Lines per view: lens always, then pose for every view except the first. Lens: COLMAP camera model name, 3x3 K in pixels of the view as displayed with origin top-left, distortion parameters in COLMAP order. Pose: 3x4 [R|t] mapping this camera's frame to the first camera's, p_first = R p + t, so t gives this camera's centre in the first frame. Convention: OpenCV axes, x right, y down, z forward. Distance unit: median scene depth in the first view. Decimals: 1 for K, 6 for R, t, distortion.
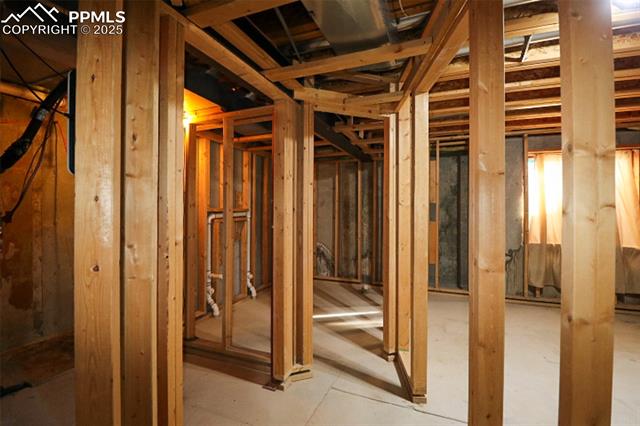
lens RADIAL K [[296.7, 0, 314.9], [0, 296.7, 208.4], [0, 0, 1]] dist [-0.010442, -0.000782]
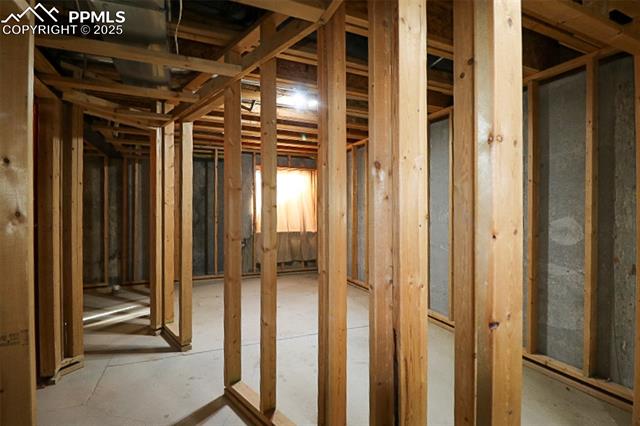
lens RADIAL K [[296.7, 0, 314.9], [0, 296.7, 208.4], [0, 0, 1]] dist [-0.010442, -0.000782]
pose [[0.685337, -0.001450, 0.728224, -0.174686], [-0.002348, 0.999988, 0.004200, -0.001454], [-0.728222, -0.004588, 0.685326, -0.272423]]
